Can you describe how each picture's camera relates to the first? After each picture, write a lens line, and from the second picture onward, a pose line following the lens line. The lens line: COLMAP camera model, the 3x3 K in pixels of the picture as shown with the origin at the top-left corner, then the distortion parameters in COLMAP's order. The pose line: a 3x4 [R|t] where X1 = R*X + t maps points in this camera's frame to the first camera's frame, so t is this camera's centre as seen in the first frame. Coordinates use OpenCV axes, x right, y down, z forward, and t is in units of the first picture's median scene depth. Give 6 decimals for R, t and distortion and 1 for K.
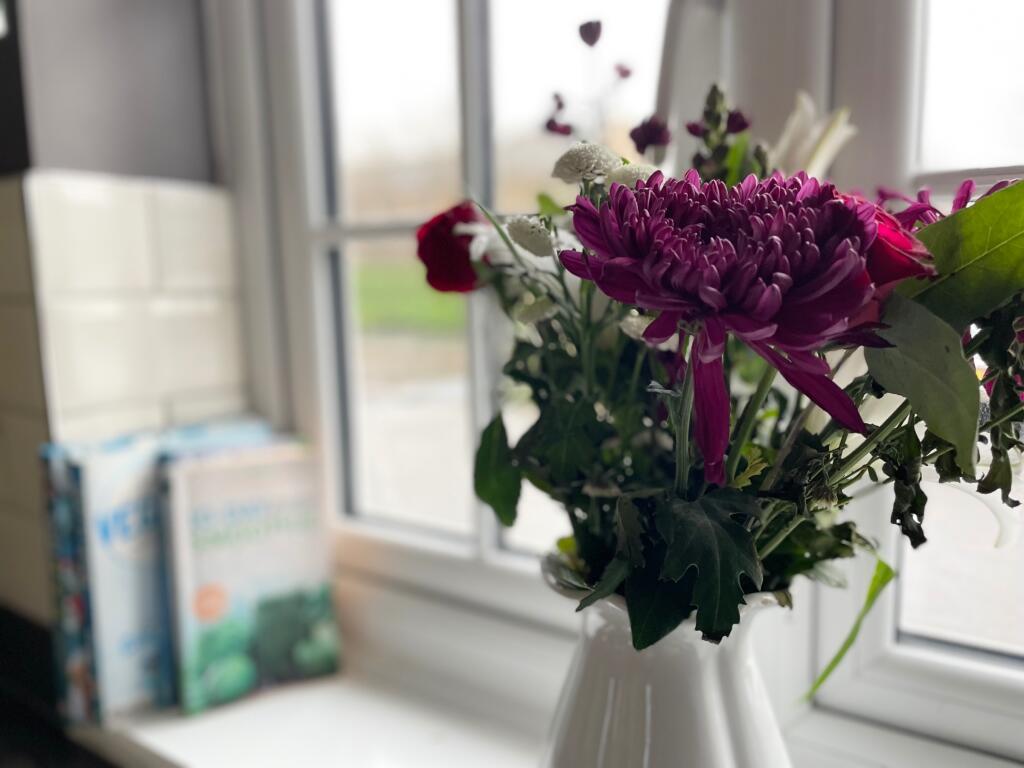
lens RADIAL K [[786.0, 0, 511.2], [0, 786.0, 376.7], [0, 0, 1]] dist [0.056230, 0.002024]
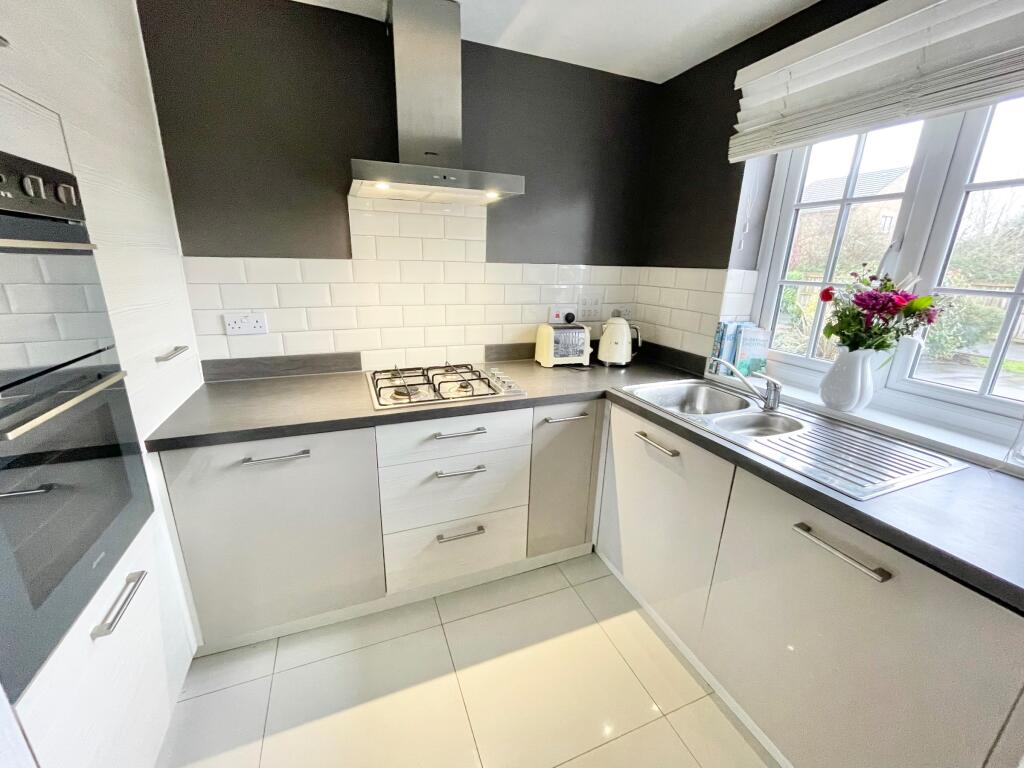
lens RADIAL K [[412.4, 0, 512.8], [0, 412.4, 383.9], [0, 0, 1]] dist [-0.002272, 0.000568]
pose [[0.836567, 0.202345, -0.509129, -0.361222], [-0.122983, 0.974938, 0.185397, 0.232870], [0.533883, -0.092483, 0.840485, -3.157138]]
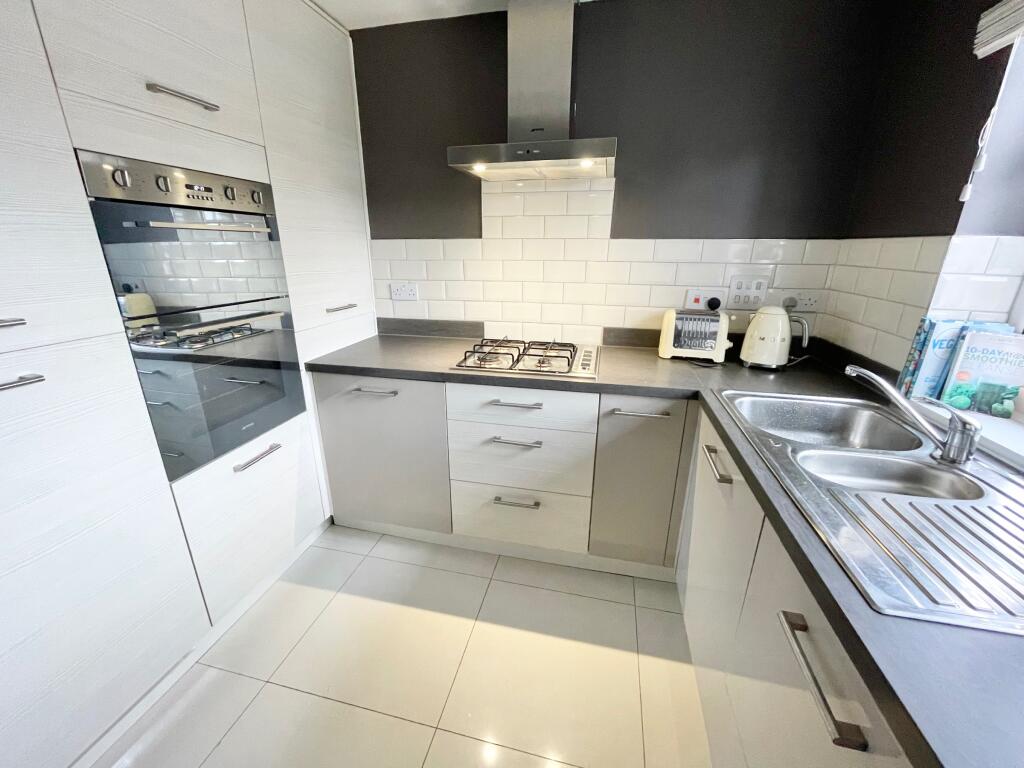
lens RADIAL K [[412.4, 0, 514.2], [0, 412.4, 384.1], [0, 0, 1]] dist [-0.002272, 0.000568]
pose [[0.375245, 0.320501, -0.869753, 0.596663], [-0.140972, 0.947138, 0.288196, 0.147566], [0.916143, 0.014467, 0.400590, -2.006905]]
